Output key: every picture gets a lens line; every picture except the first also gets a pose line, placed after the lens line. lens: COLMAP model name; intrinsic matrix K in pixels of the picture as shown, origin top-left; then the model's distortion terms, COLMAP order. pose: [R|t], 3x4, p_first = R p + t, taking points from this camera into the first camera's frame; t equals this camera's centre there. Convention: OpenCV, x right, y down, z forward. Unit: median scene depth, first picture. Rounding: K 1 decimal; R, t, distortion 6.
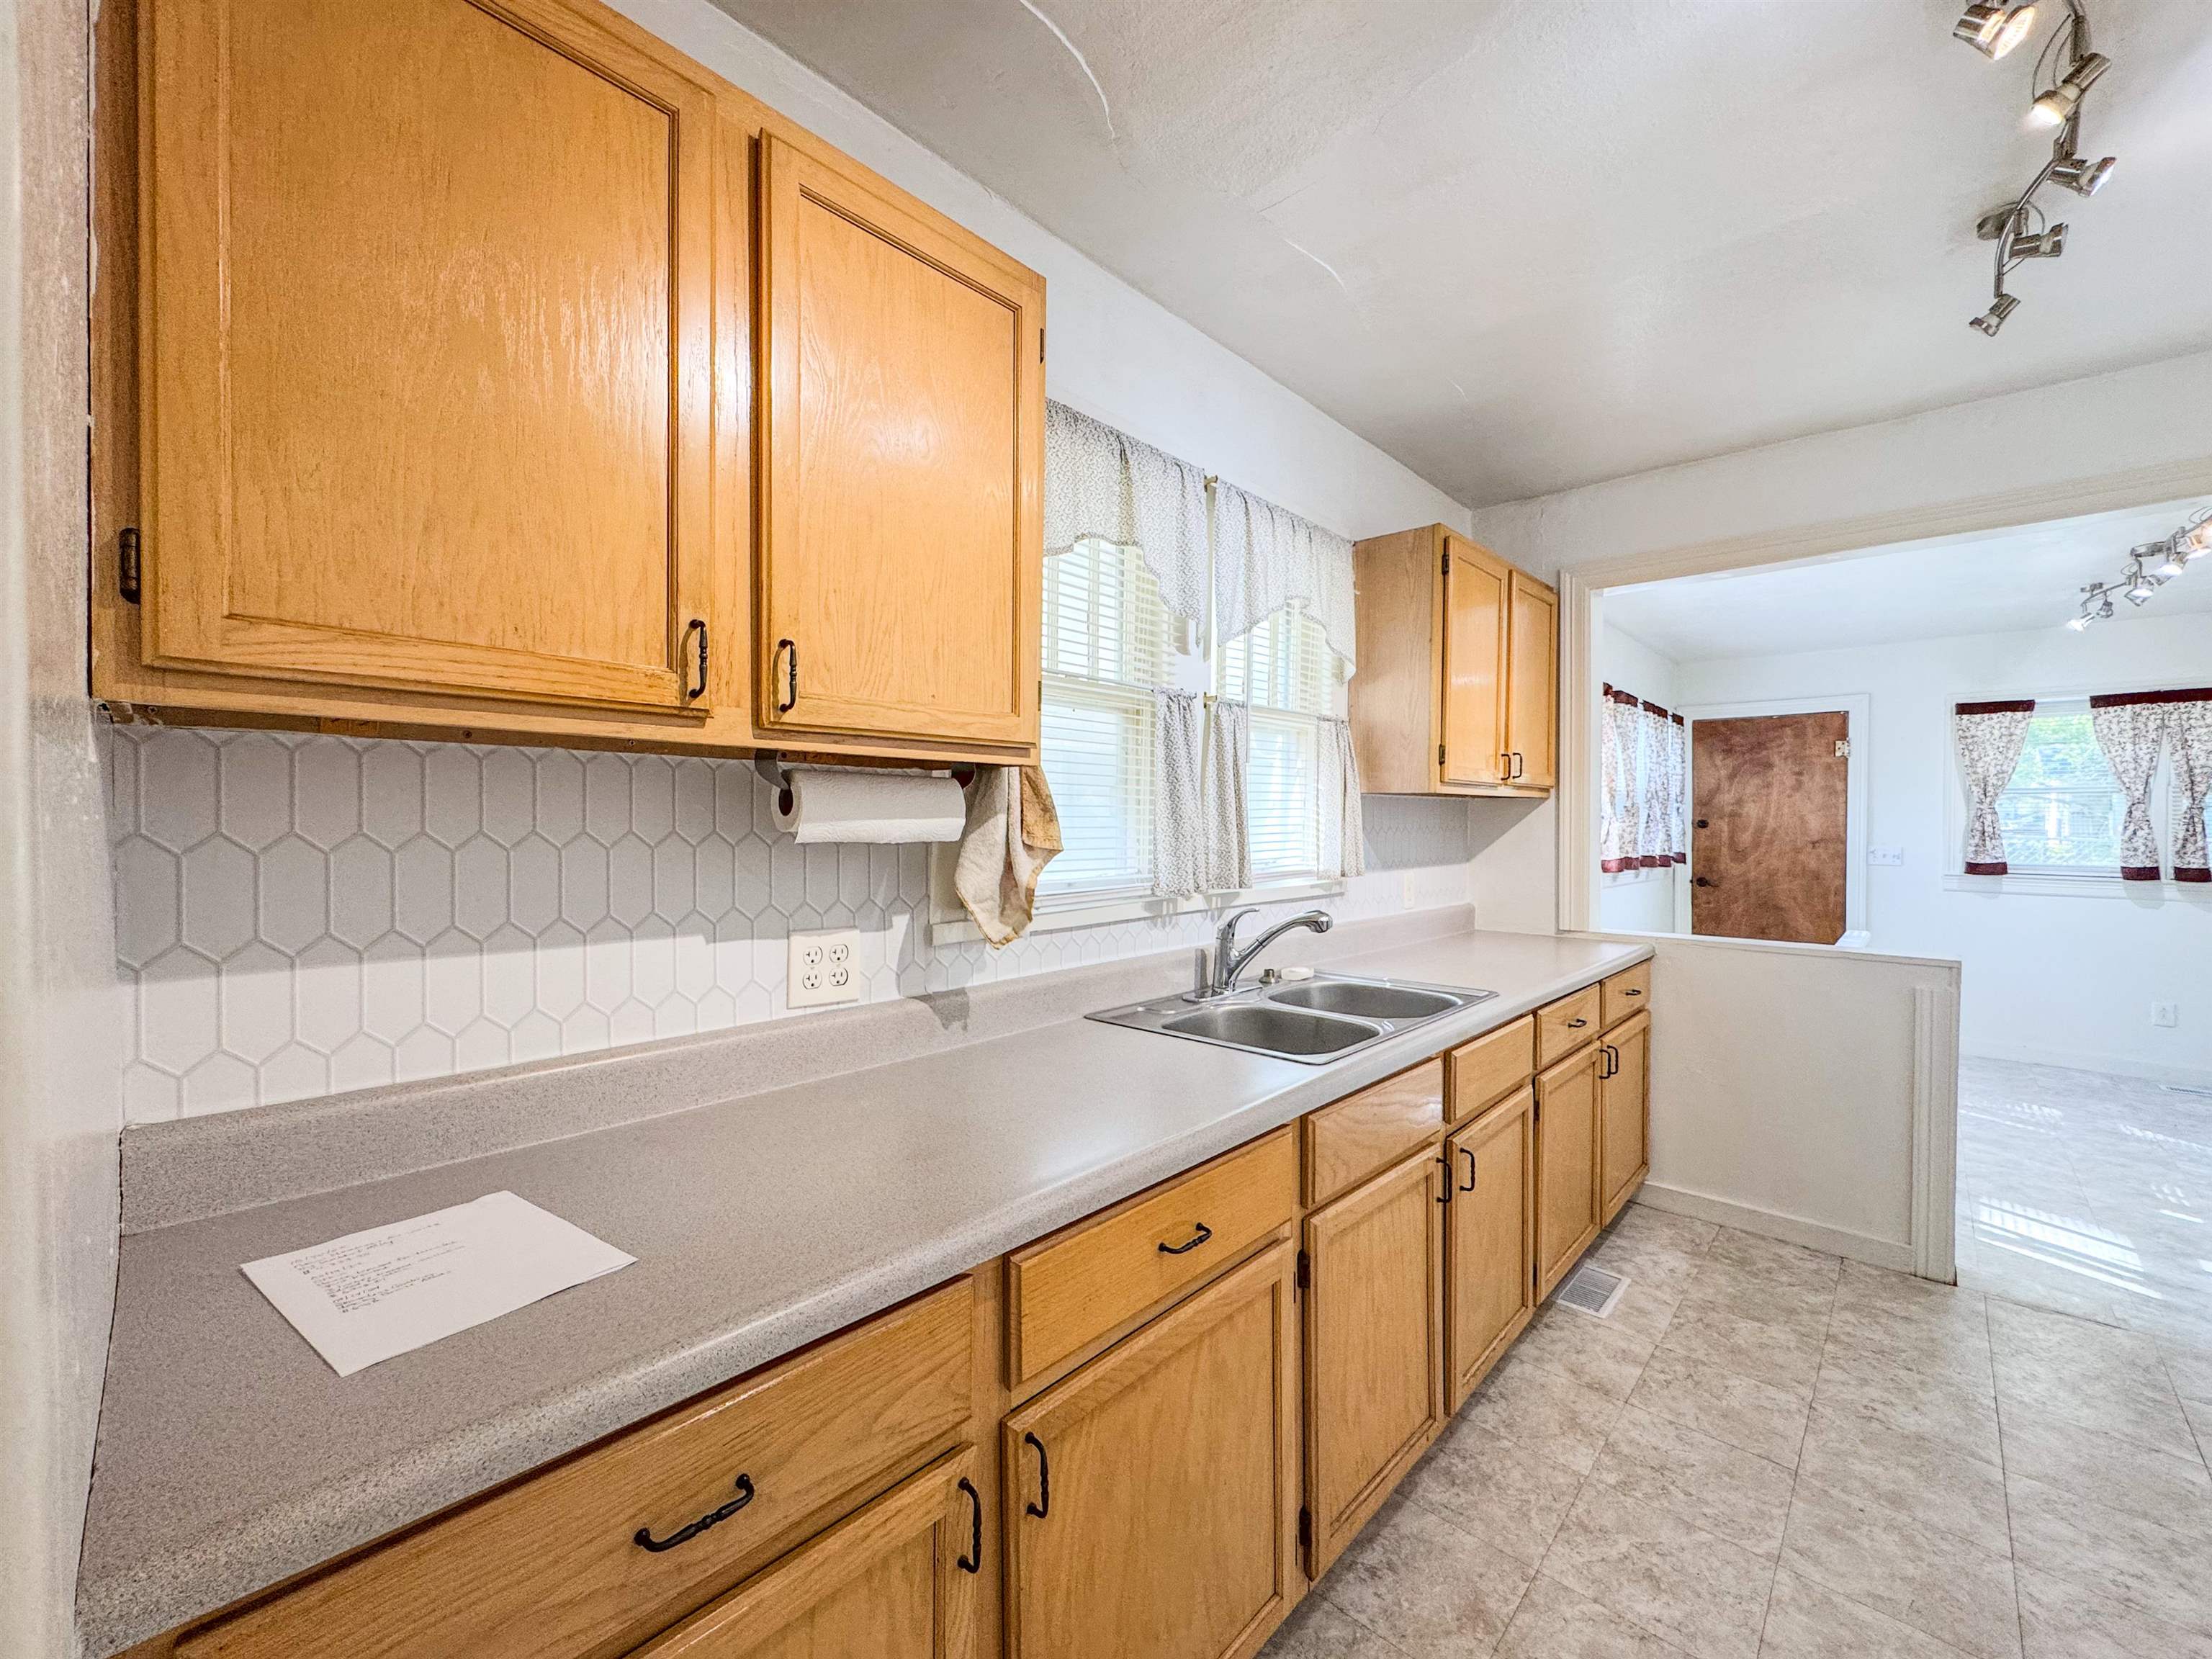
lens RADIAL K [[887.2, 0, 1109.0], [0, 887.2, 829.5], [0, 0, 1]] dist [-0.003984, 0.000529]
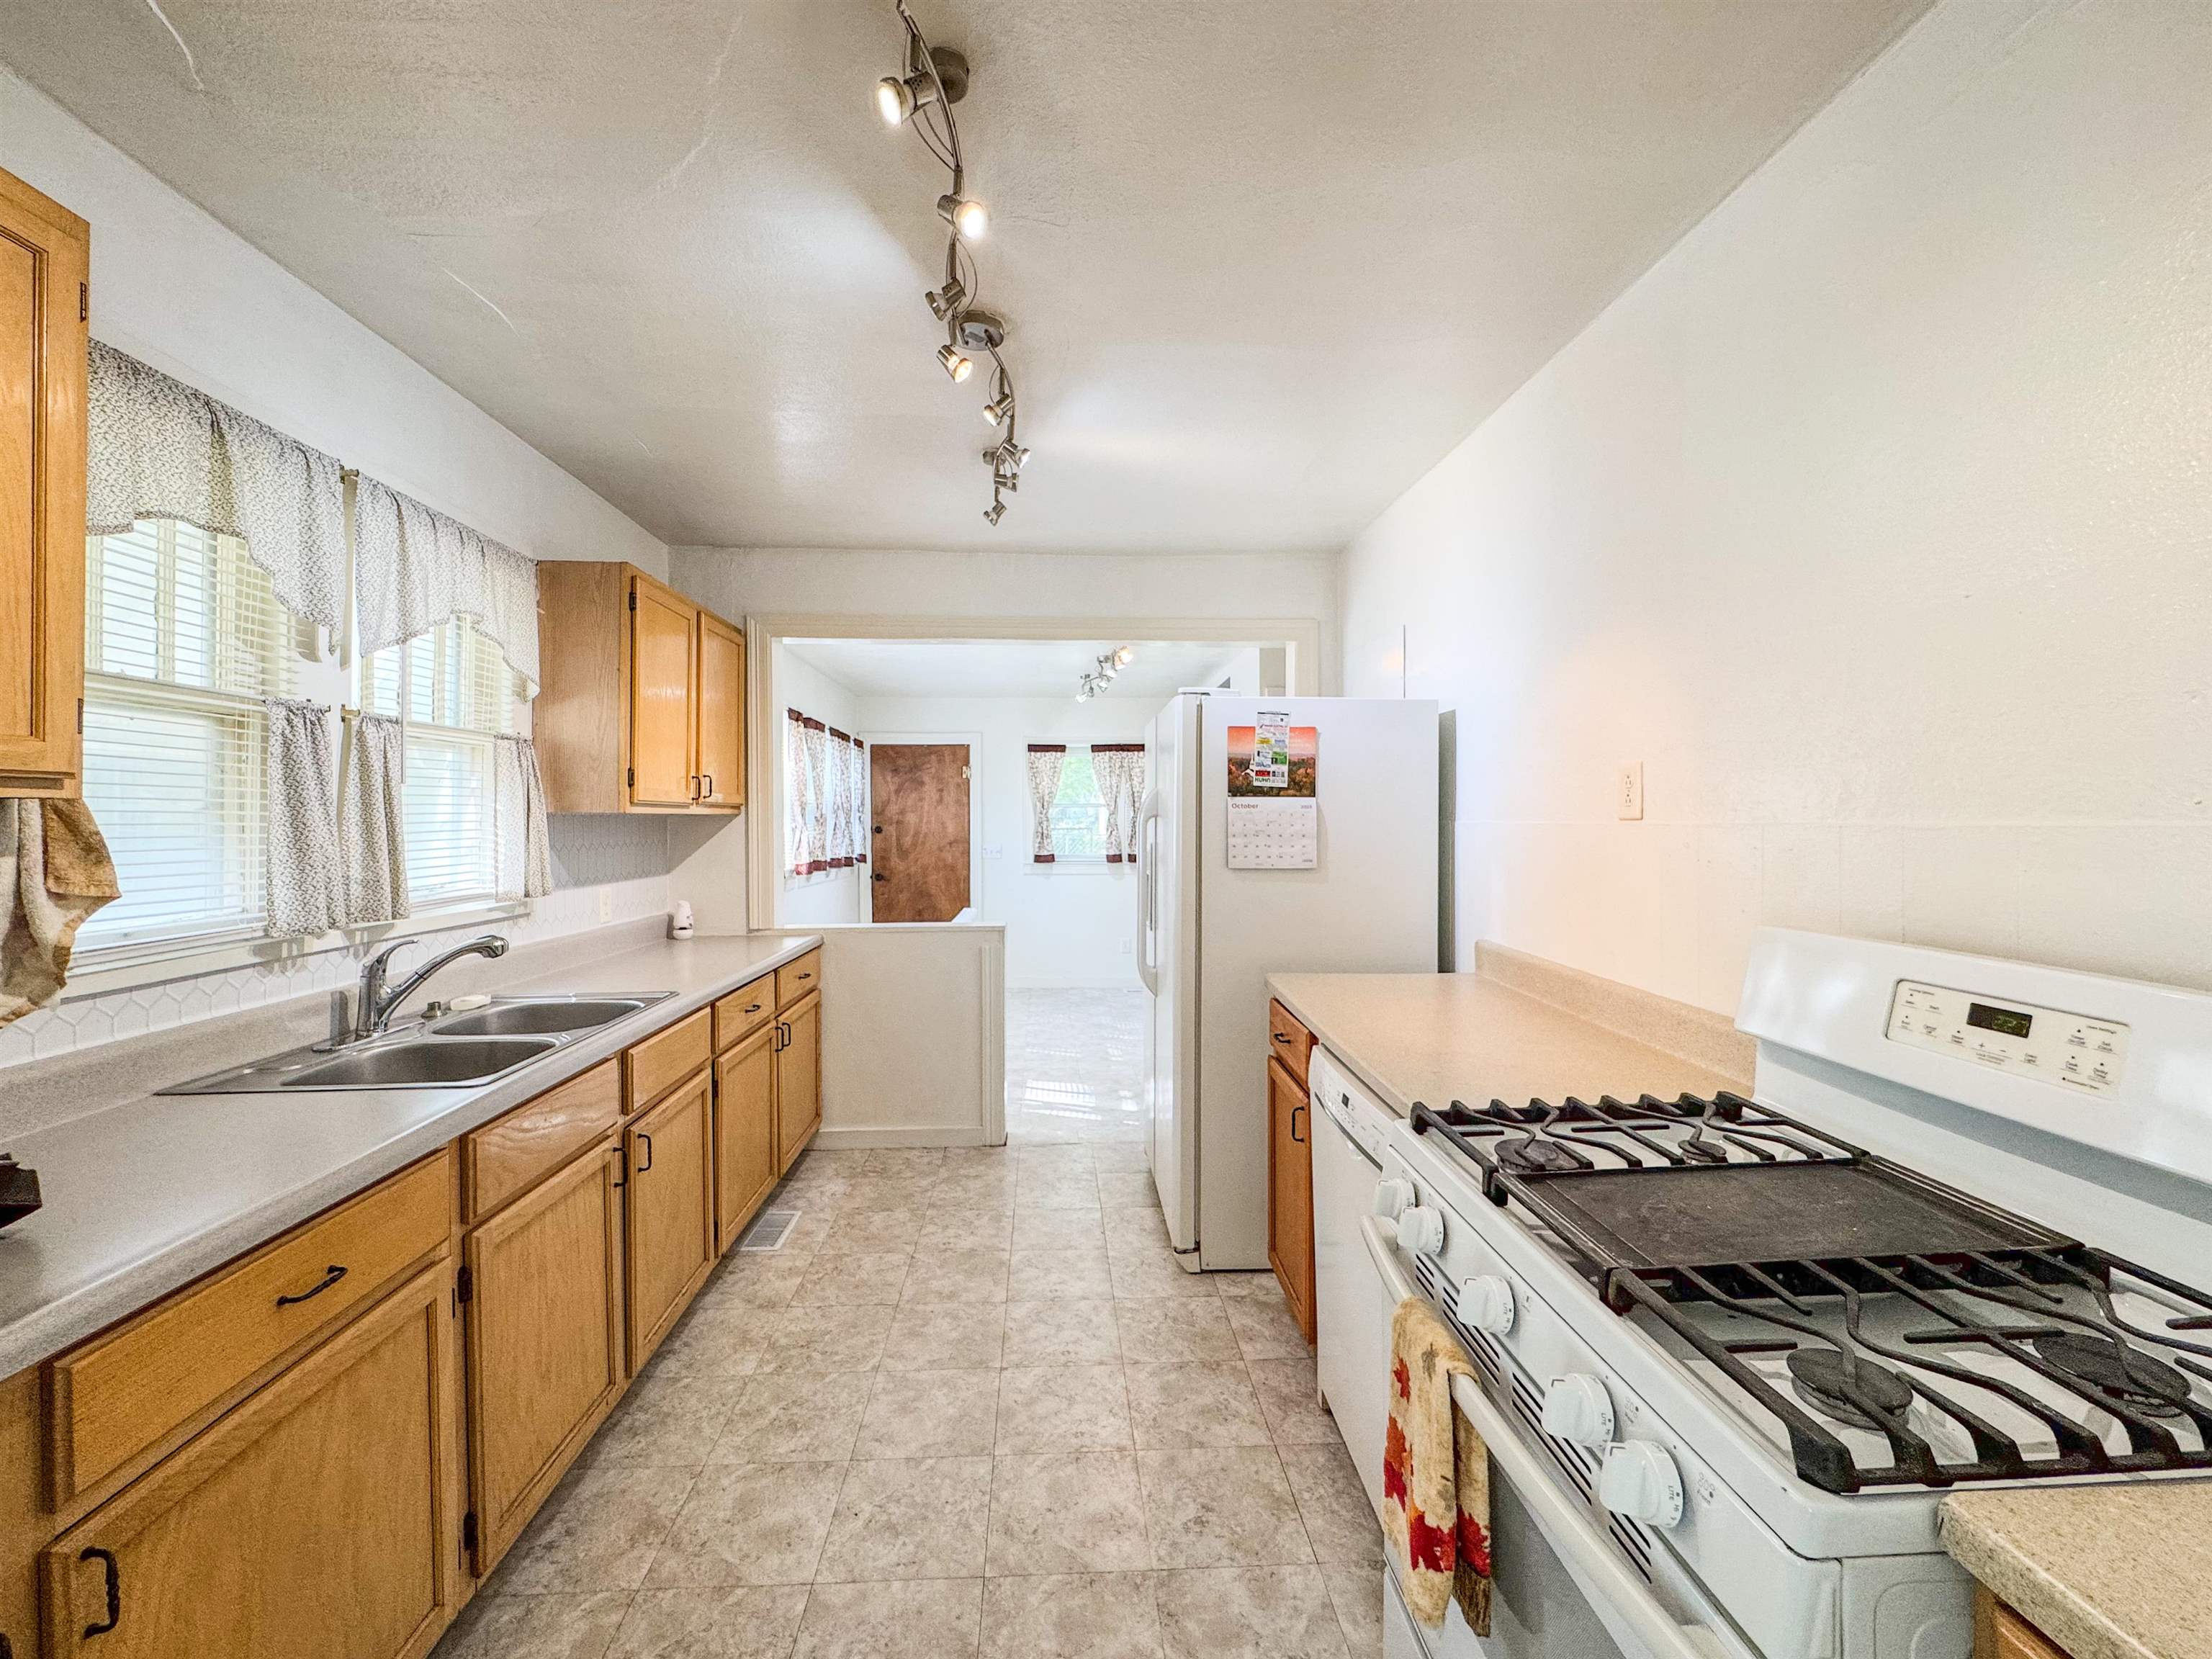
lens RADIAL K [[887.2, 0, 1089.8], [0, 887.2, 818.2], [0, 0, 1]] dist [-0.003984, 0.000529]
pose [[0.697463, -0.004930, 0.716604, -0.004766], [0.015499, 0.999846, -0.008207, -0.013289], [-0.716453, 0.016831, 0.697432, -0.108434]]
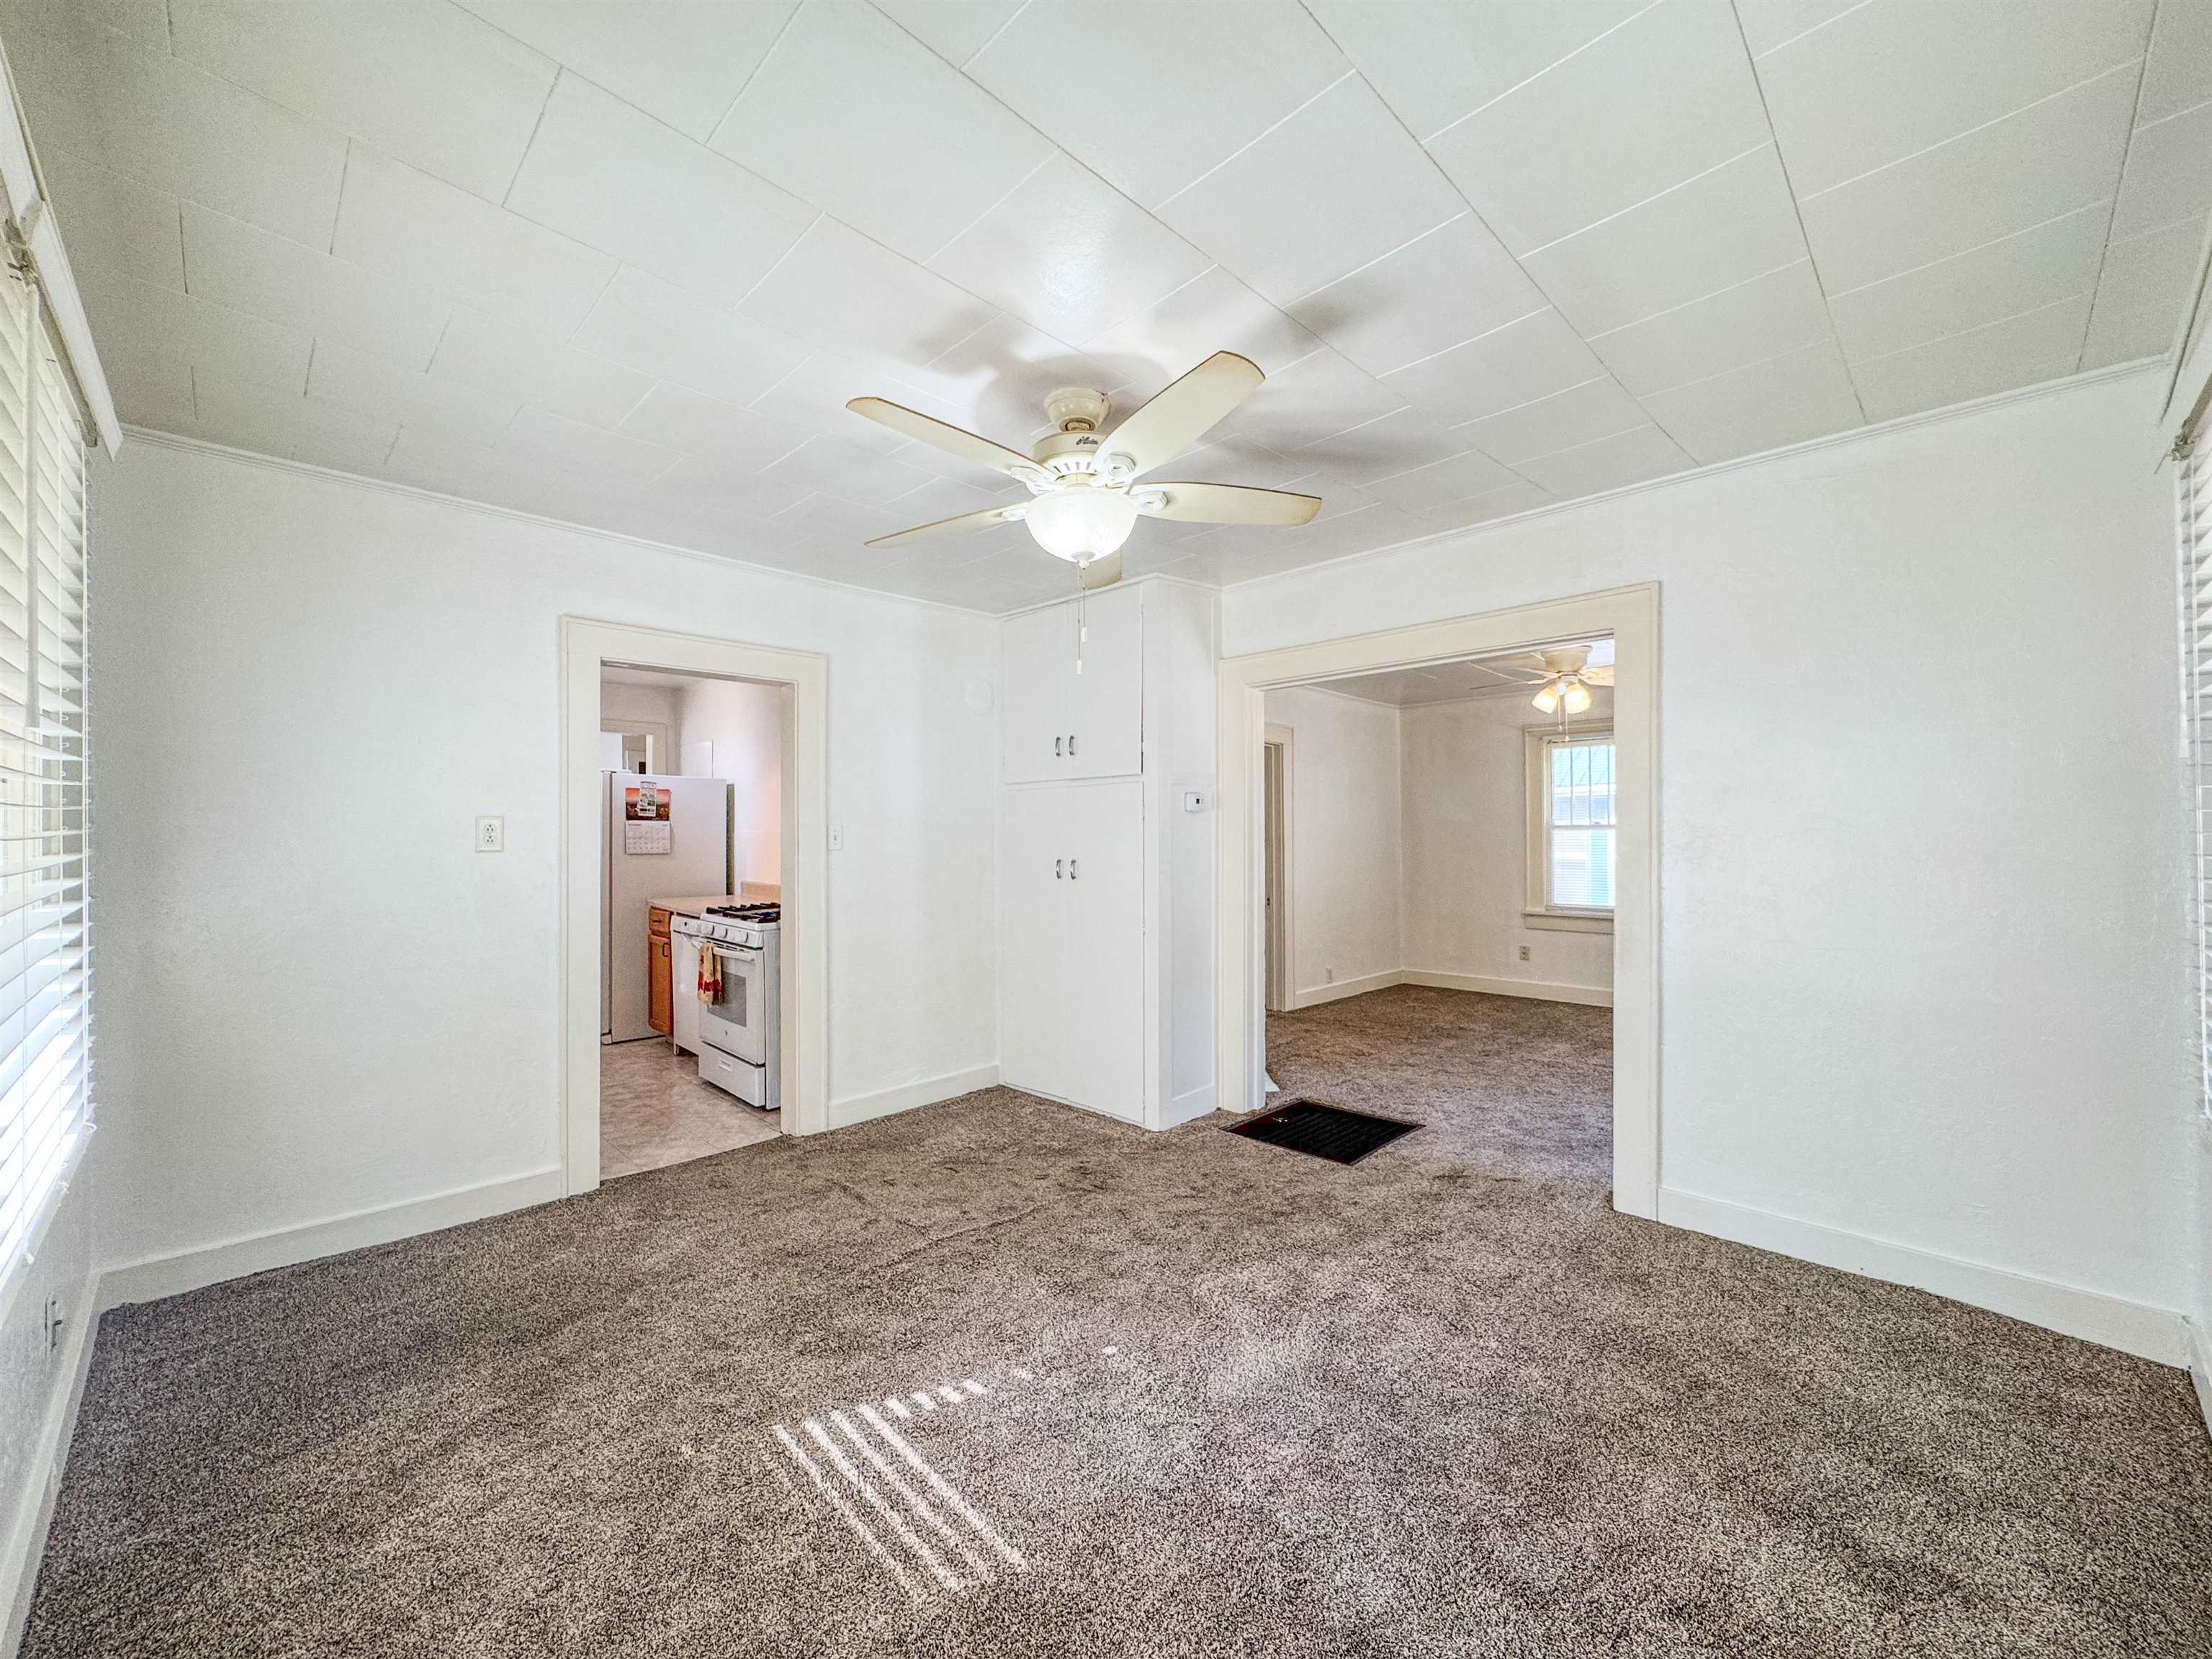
lens RADIAL K [[887.2, 0, 1111.5], [0, 887.2, 830.3], [0, 0, 1]] dist [-0.003984, 0.000529]
pose [[0.029472, 0.004786, 0.999554, -1.017965], [0.019474, 0.999796, -0.005362, 0.009192], [-0.999376, 0.019623, 0.029373, -0.623608]]
